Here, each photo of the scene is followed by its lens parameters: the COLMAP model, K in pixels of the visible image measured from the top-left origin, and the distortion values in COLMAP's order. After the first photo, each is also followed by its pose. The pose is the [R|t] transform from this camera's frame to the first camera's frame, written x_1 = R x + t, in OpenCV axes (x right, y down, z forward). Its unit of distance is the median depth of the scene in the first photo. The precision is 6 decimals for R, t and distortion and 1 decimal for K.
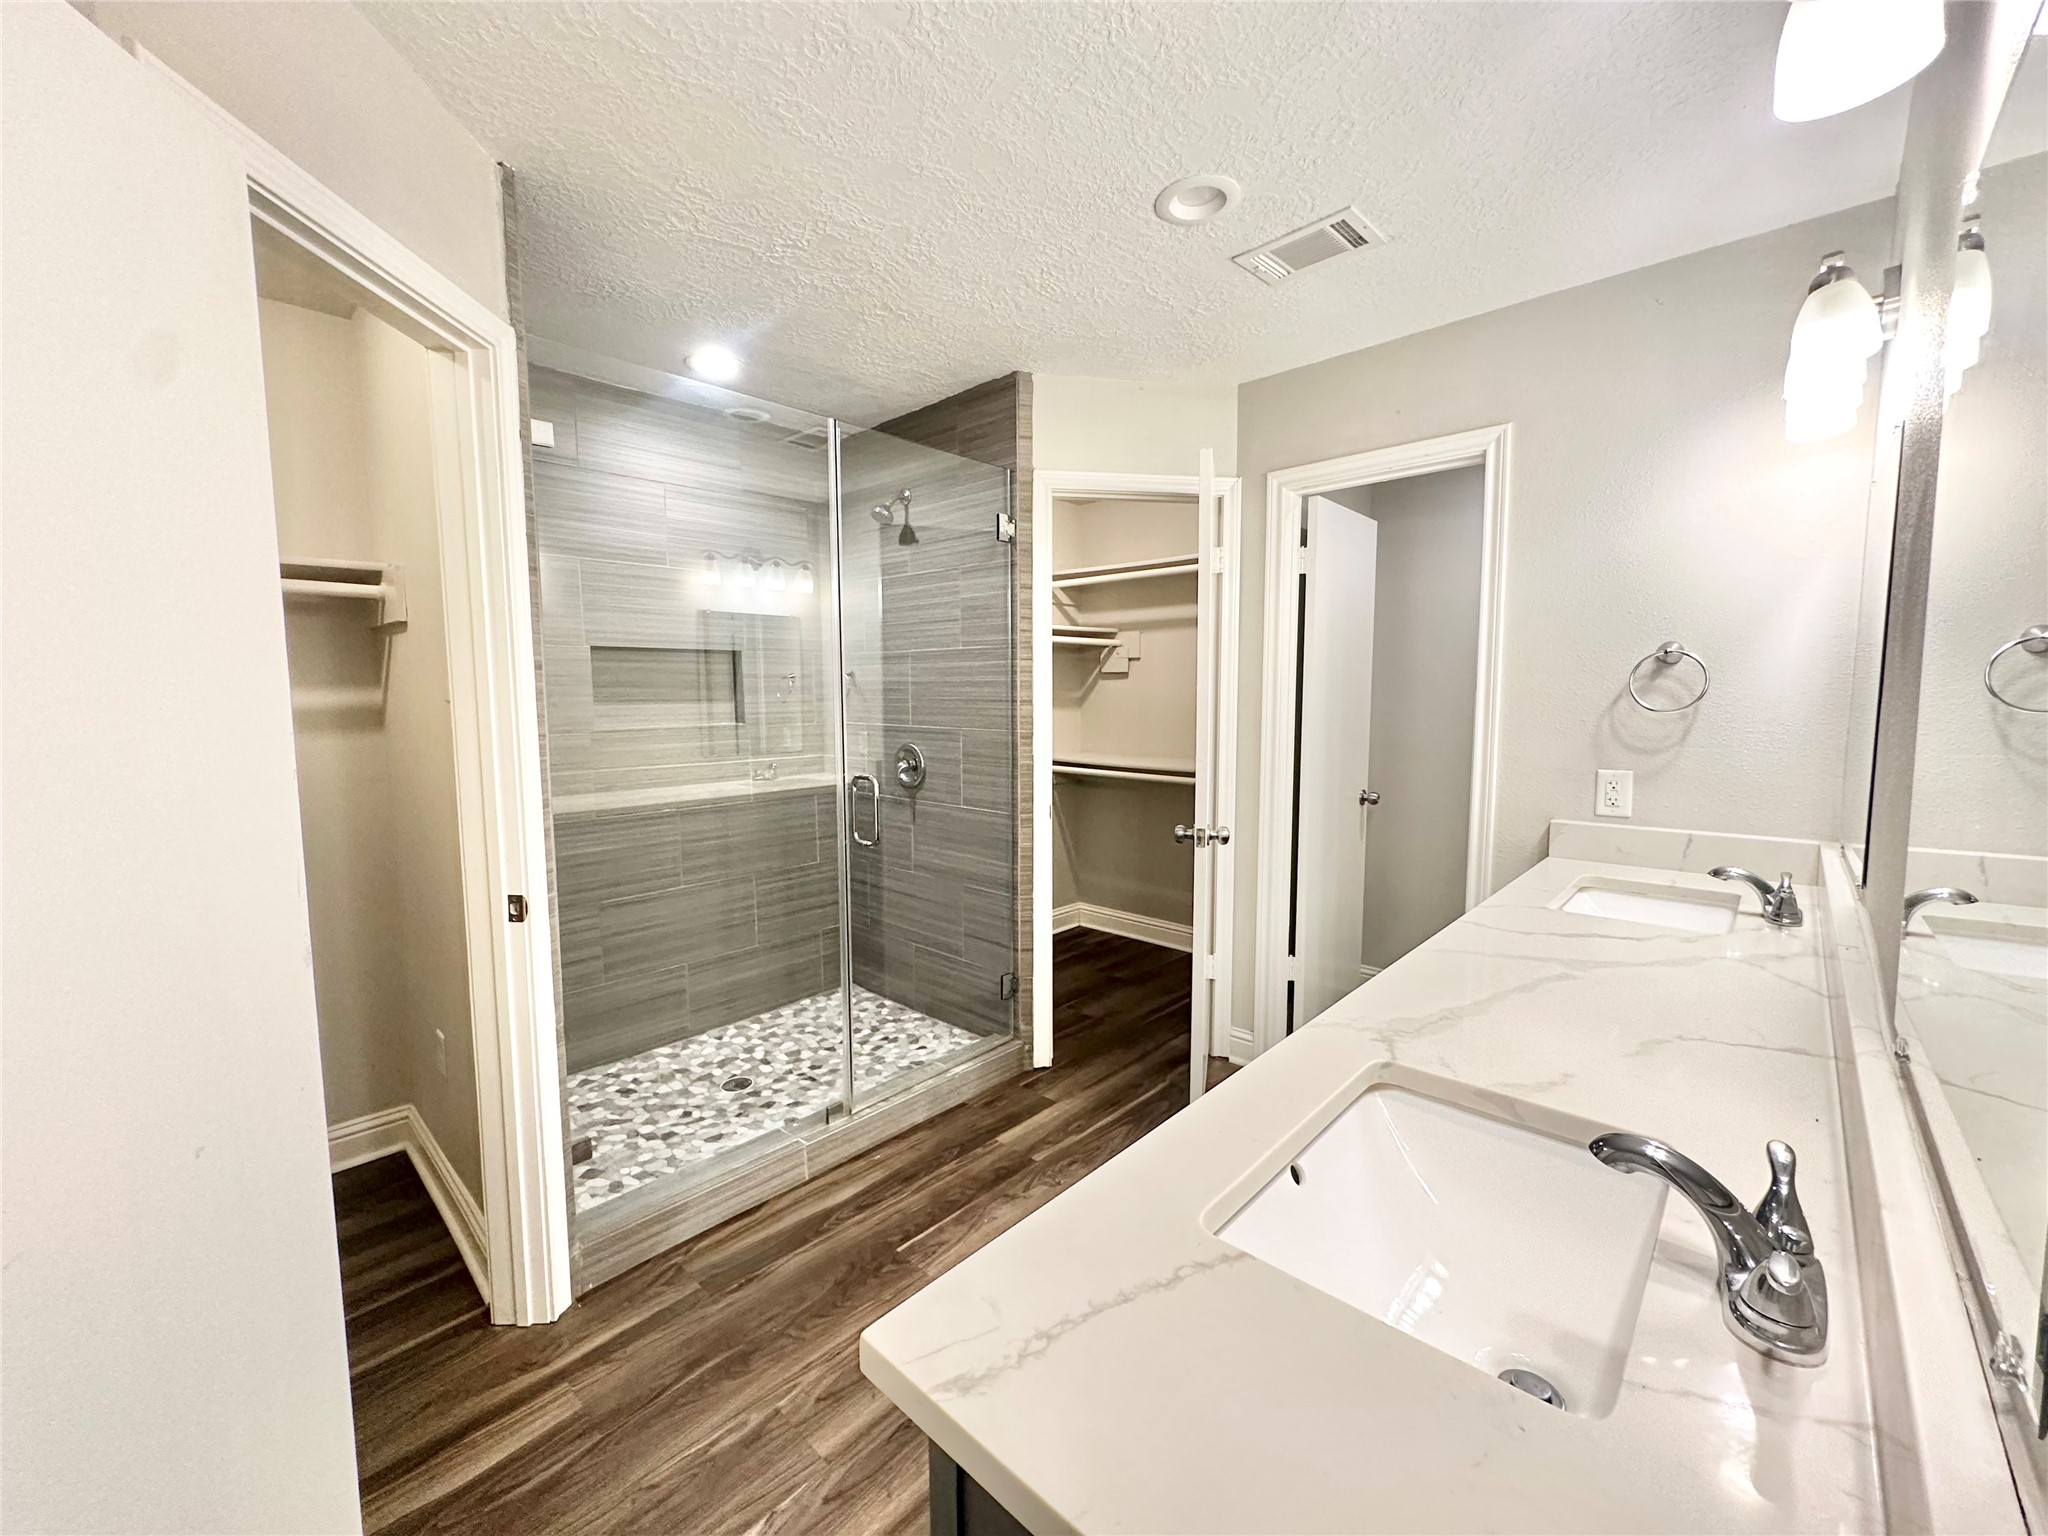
lens RADIAL K [[819.0, 0, 1024.0], [0, 819.0, 768.0], [0, 0, 1]] dist [0.001045, 0.000125]
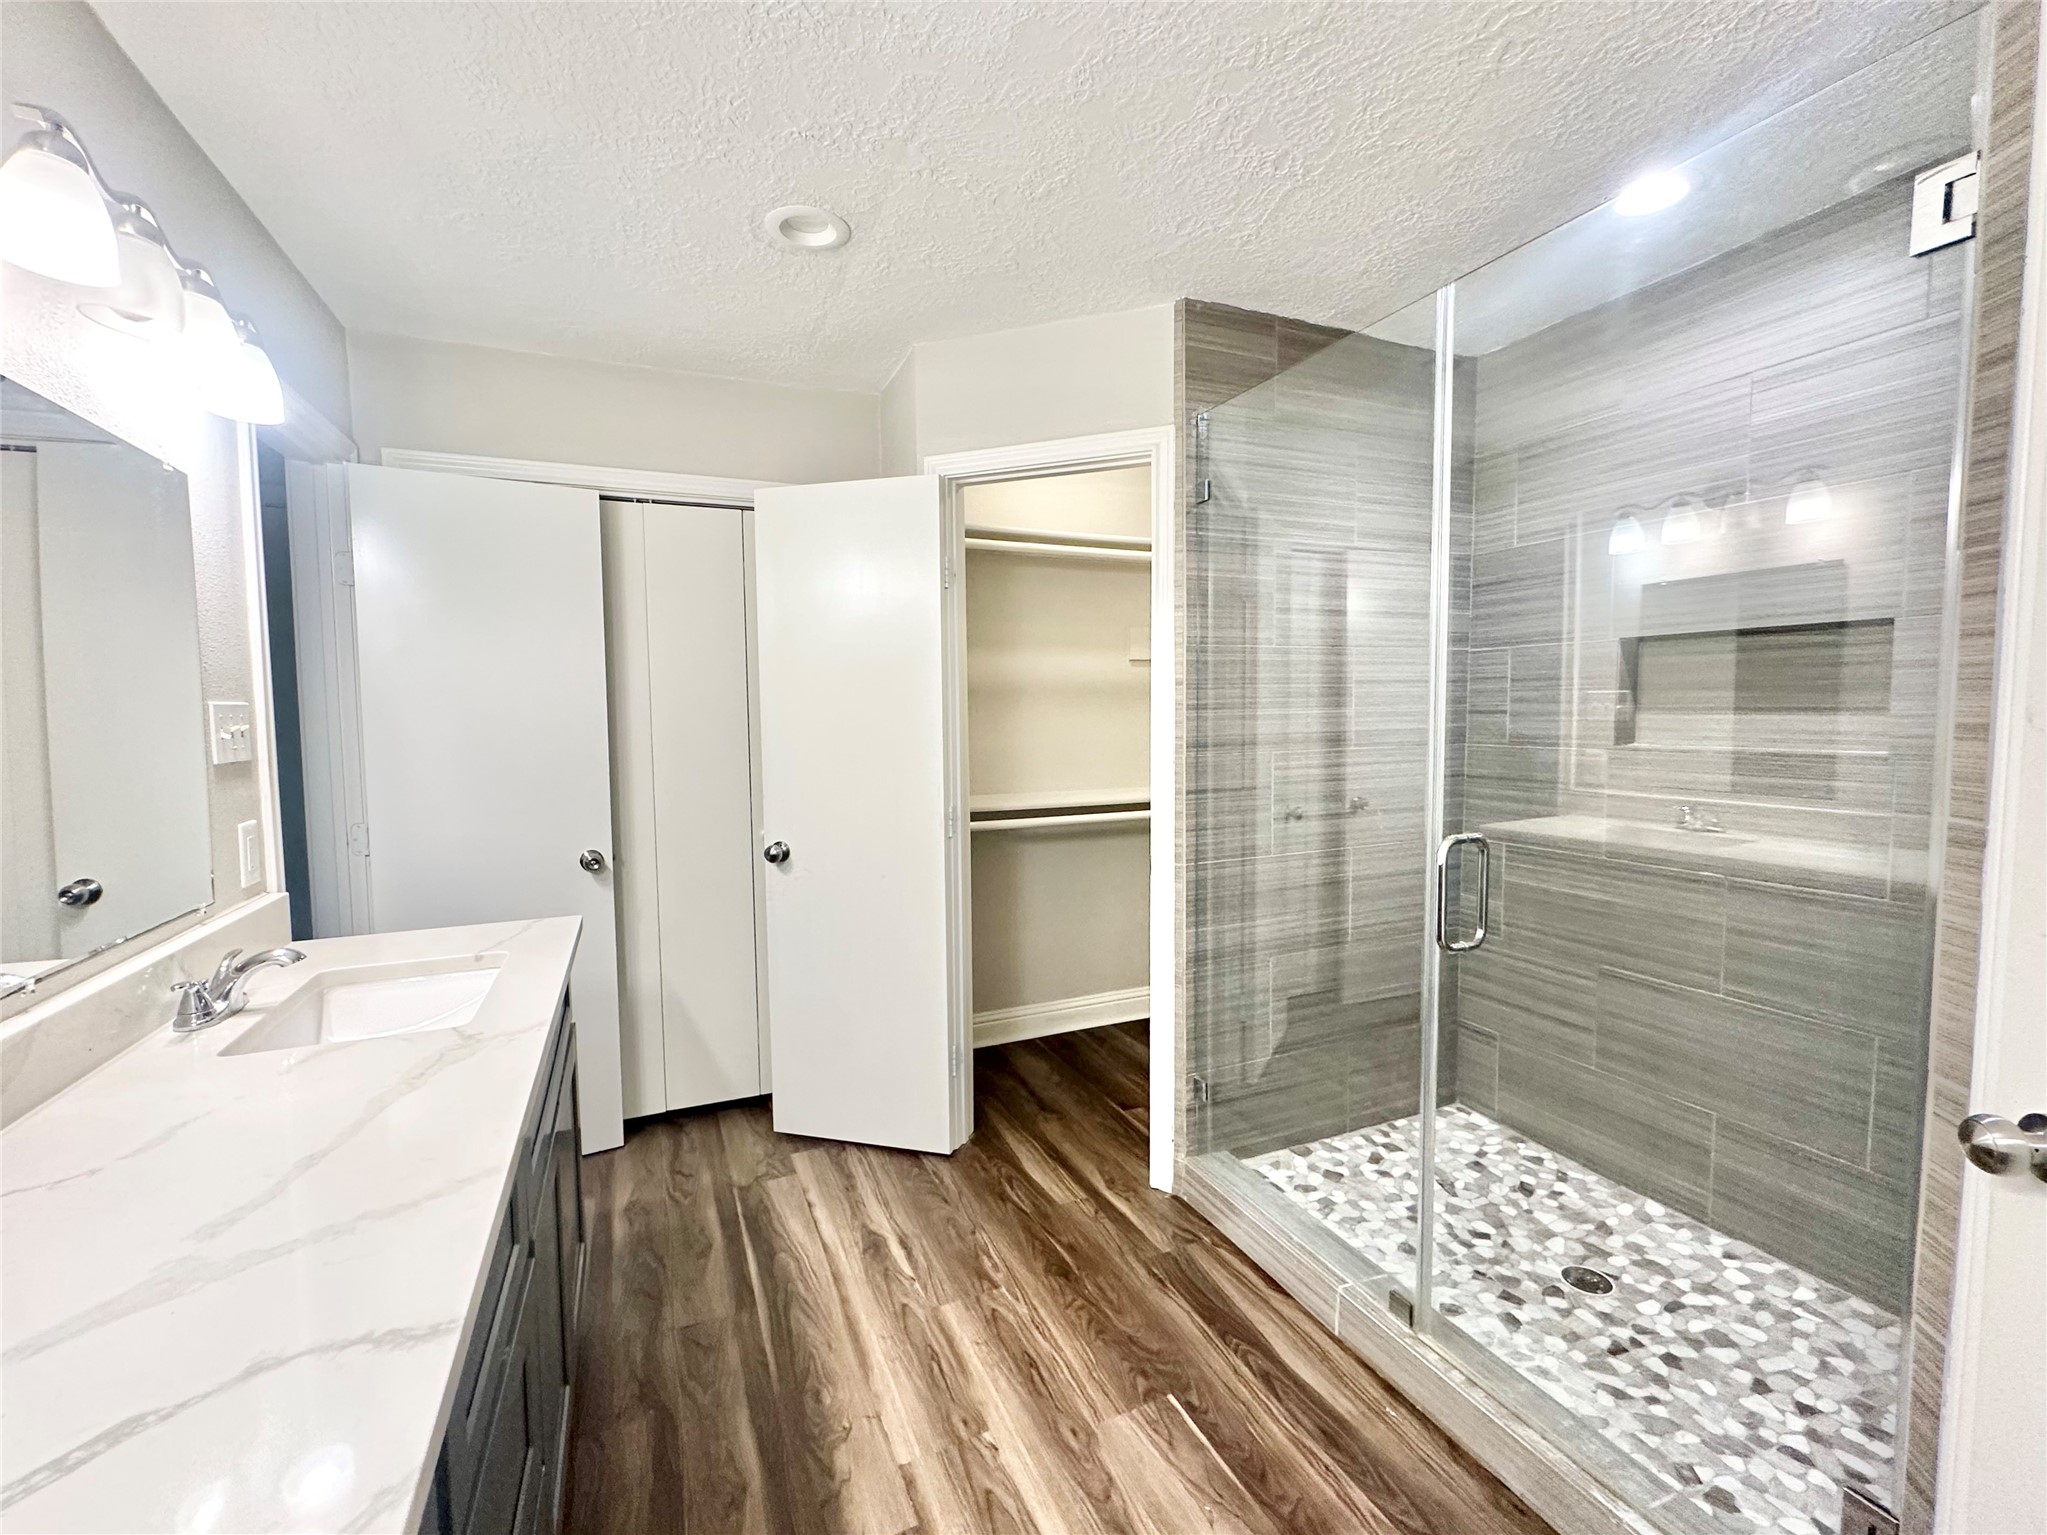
lens RADIAL K [[867.1, 0, 1023.5], [0, 867.1, 767.5], [0, 0, 1]] dist [-0.000957, -0.000219]
pose [[-0.395531, 0.072895, -0.915555, 0.476343], [-0.071327, 0.991397, 0.109747, -0.080746], [0.915679, 0.108712, -0.386929, 0.842238]]
